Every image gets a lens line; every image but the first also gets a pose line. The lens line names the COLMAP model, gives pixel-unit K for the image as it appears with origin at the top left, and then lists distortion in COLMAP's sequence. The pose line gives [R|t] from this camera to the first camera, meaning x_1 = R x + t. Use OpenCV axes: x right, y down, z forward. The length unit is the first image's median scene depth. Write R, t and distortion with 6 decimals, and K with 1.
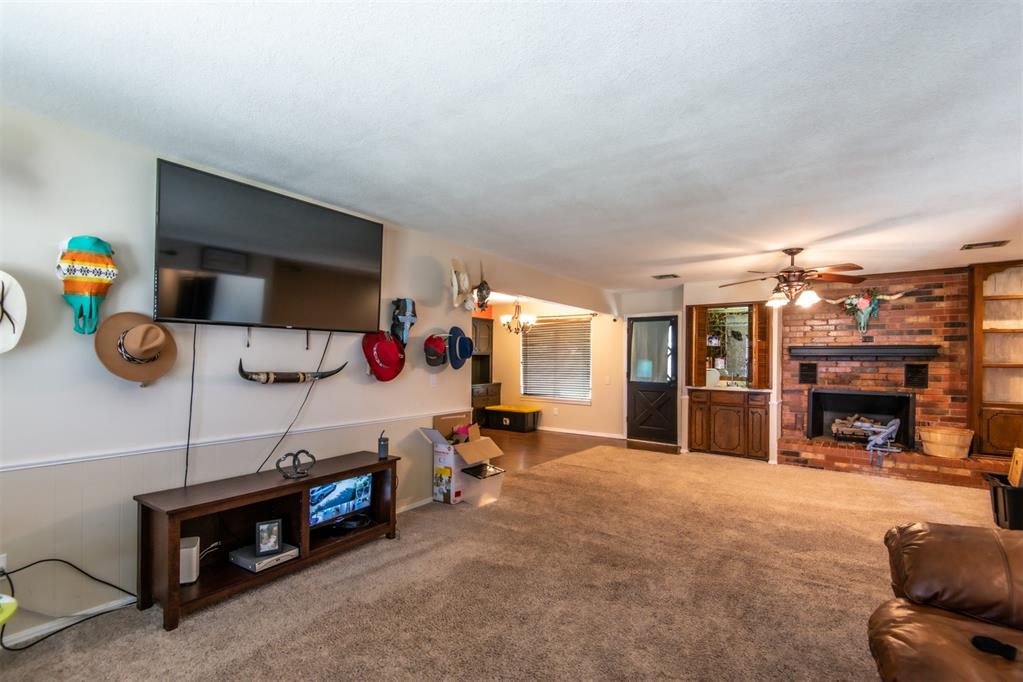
lens RADIAL K [[469.1, 0, 498.3], [0, 469.1, 357.9], [0, 0, 1]] dist [0.030518, -0.022372]
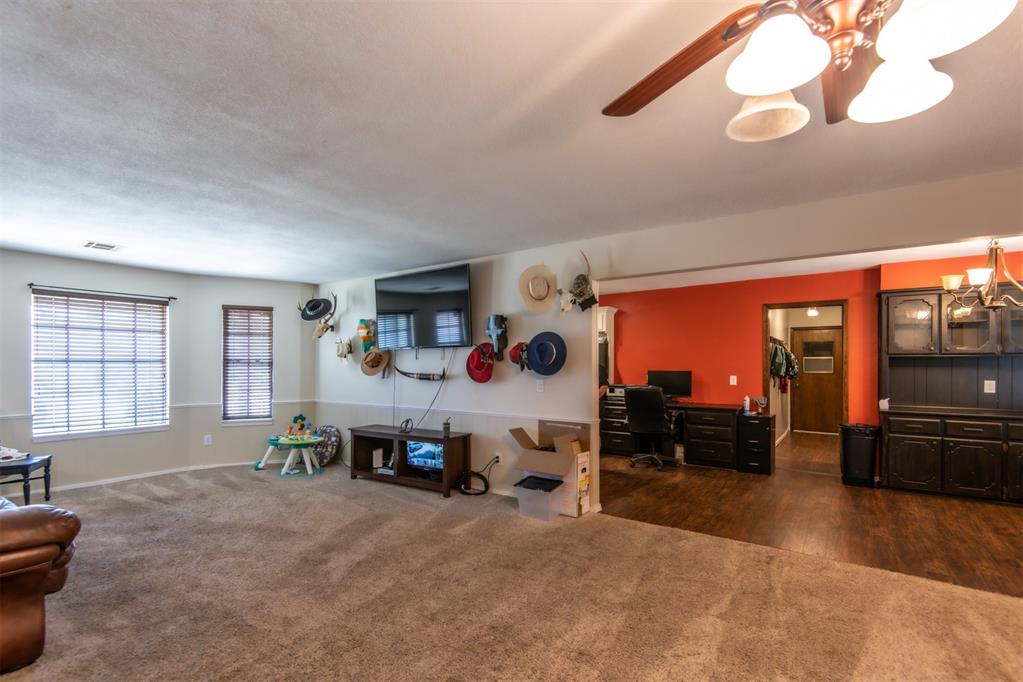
lens RADIAL K [[469.6, 0, 513.2], [0, 469.6, 368.3], [0, 0, 1]] dist [0.031479, -0.022255]
pose [[0.026881, -0.002447, -0.999636, 0.675701], [0.002951, 0.999993, -0.002369, 0.008932], [0.999634, -0.002886, 0.026888, 0.687646]]
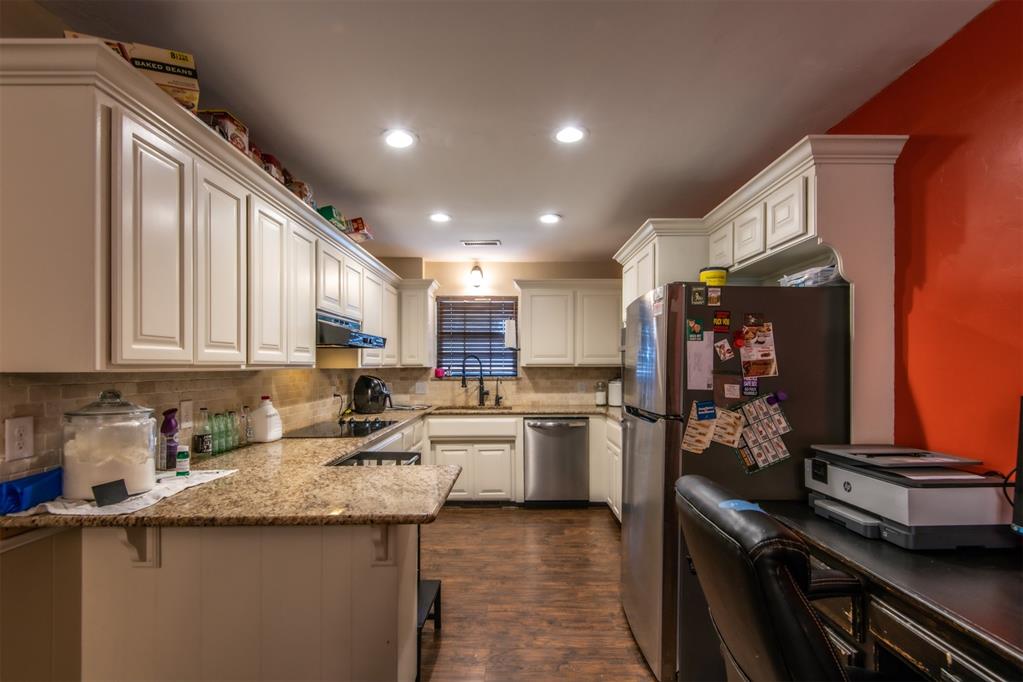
lens RADIAL K [[469.0, 0, 512.7], [0, 469.0, 364.4], [0, 0, 1]] dist [0.032265, -0.021611]
pose [[-0.801212, -0.010036, -0.598296, -0.185615], [-0.003579, 0.999922, -0.011980, 0.002184], [0.598369, -0.007457, -0.801186, 1.100728]]
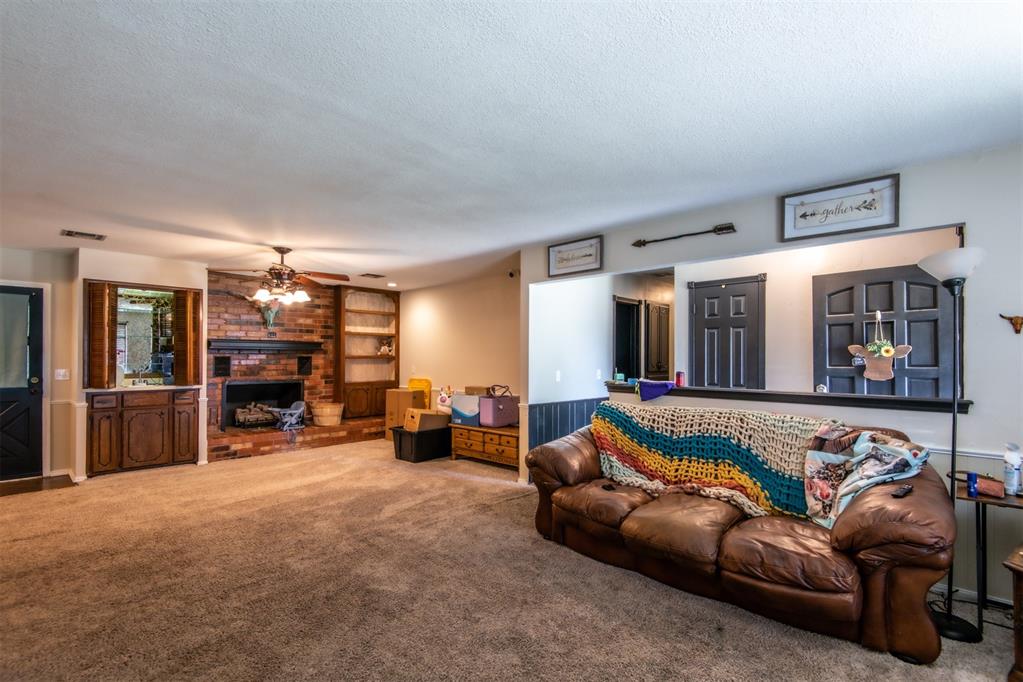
lens RADIAL K [[467.2, 0, 510.5], [0, 467.2, 353.2], [0, 0, 1]] dist [0.032047, -0.021833]
pose [[0.120203, -0.002610, 0.992746, -0.289214], [-0.005238, 0.999981, 0.003264, -0.002372], [-0.992735, -0.005592, 0.120187, 0.300537]]
